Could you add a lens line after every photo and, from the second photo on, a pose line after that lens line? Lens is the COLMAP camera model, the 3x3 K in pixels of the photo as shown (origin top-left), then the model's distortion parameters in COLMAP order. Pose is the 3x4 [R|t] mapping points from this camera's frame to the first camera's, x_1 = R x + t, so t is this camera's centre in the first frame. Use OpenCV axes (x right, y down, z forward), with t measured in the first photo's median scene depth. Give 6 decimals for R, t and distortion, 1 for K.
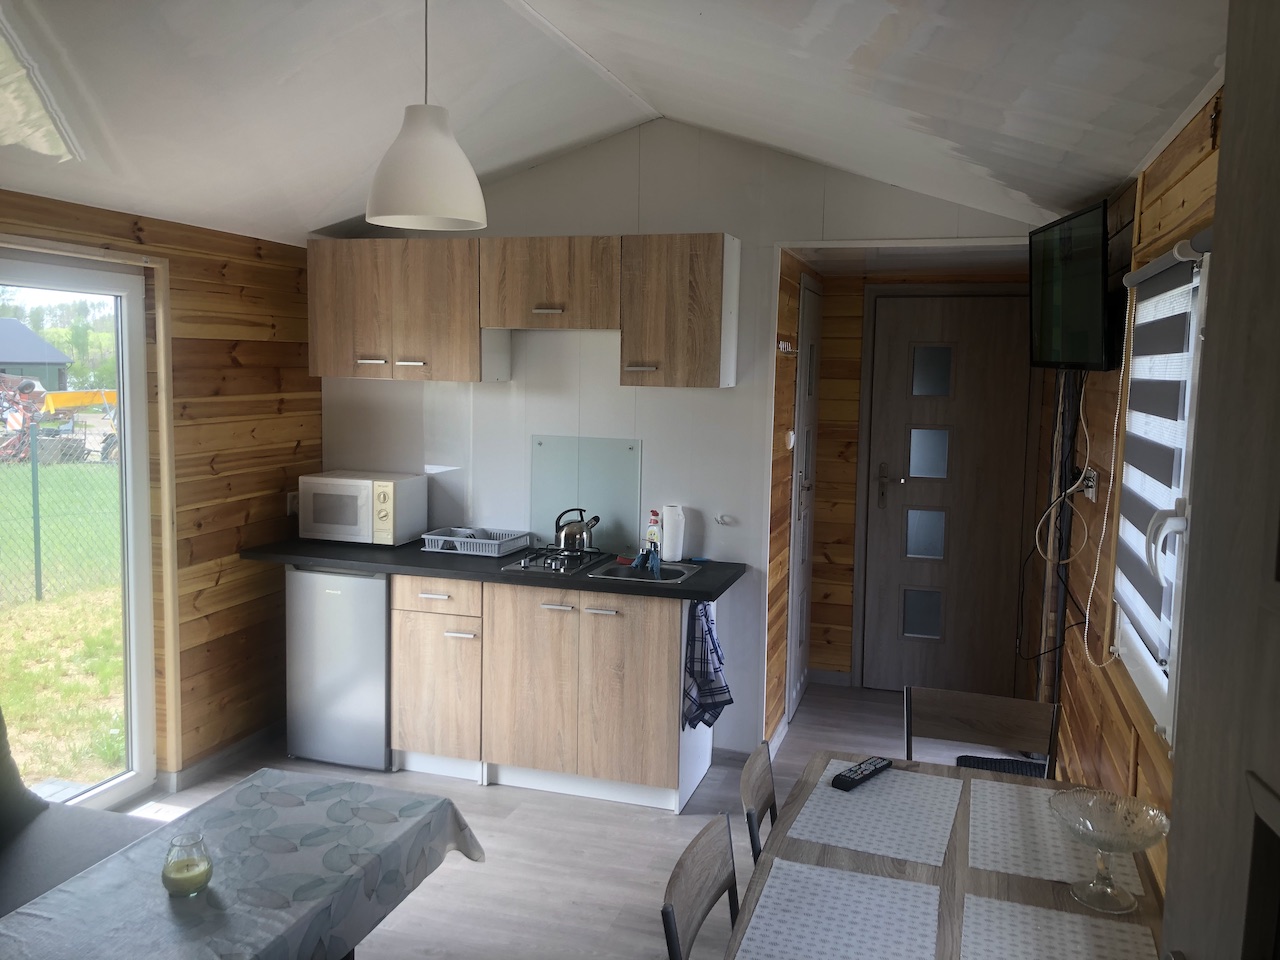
lens RADIAL K [[1040.9, 0, 633.0], [0, 1040.9, 455.6], [0, 0, 1]] dist [0.002993, 0.038093]
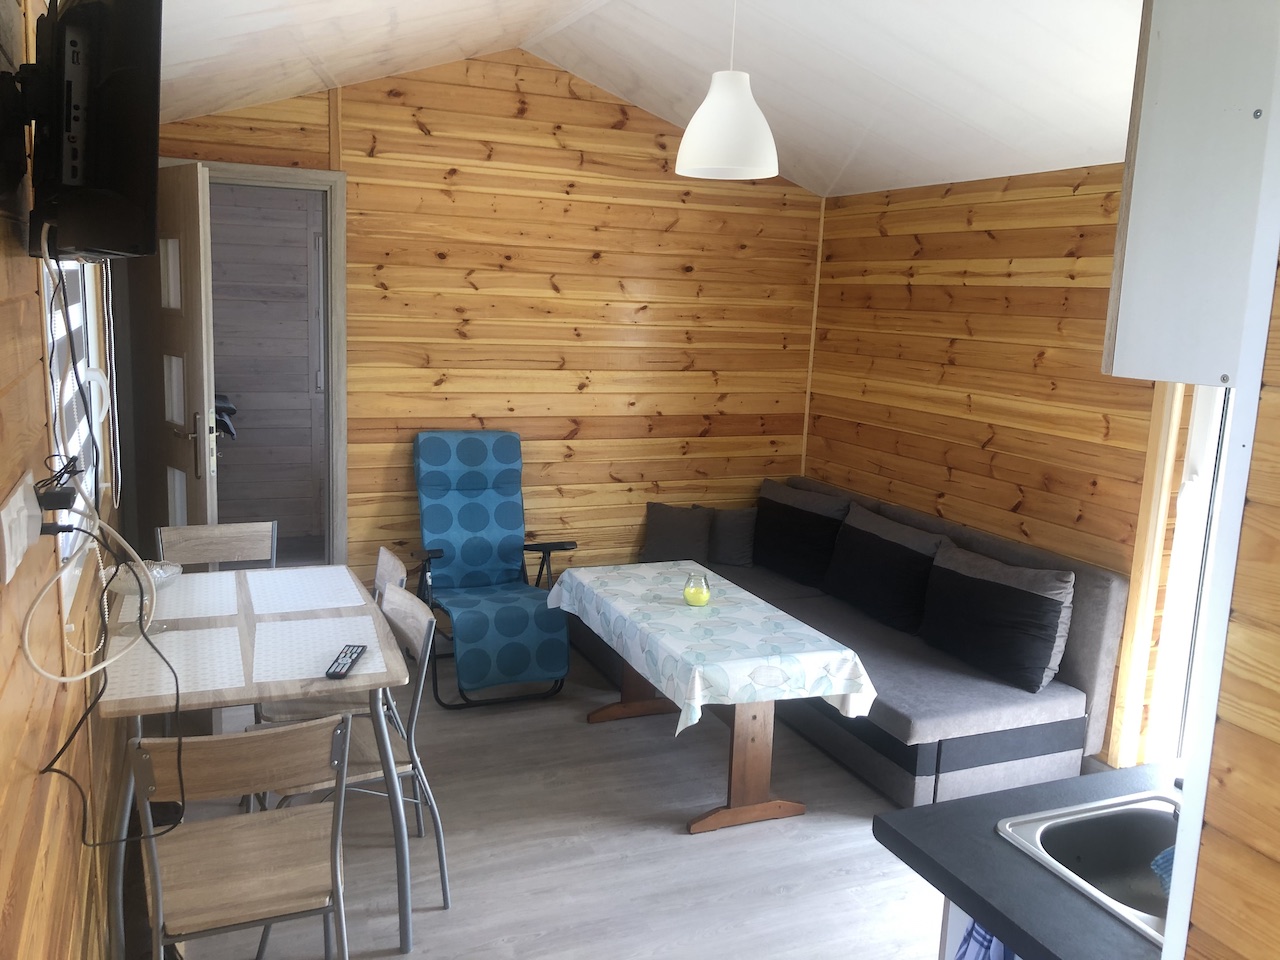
lens RADIAL K [[1040.9, 0, 633.0], [0, 1040.9, 455.6], [0, 0, 1]] dist [0.002993, 0.038093]
pose [[-0.749505, 0.058472, -0.659411, 0.826171], [-0.114426, 0.969656, 0.216042, -0.192860], [0.652034, 0.237379, -0.720071, 2.282006]]
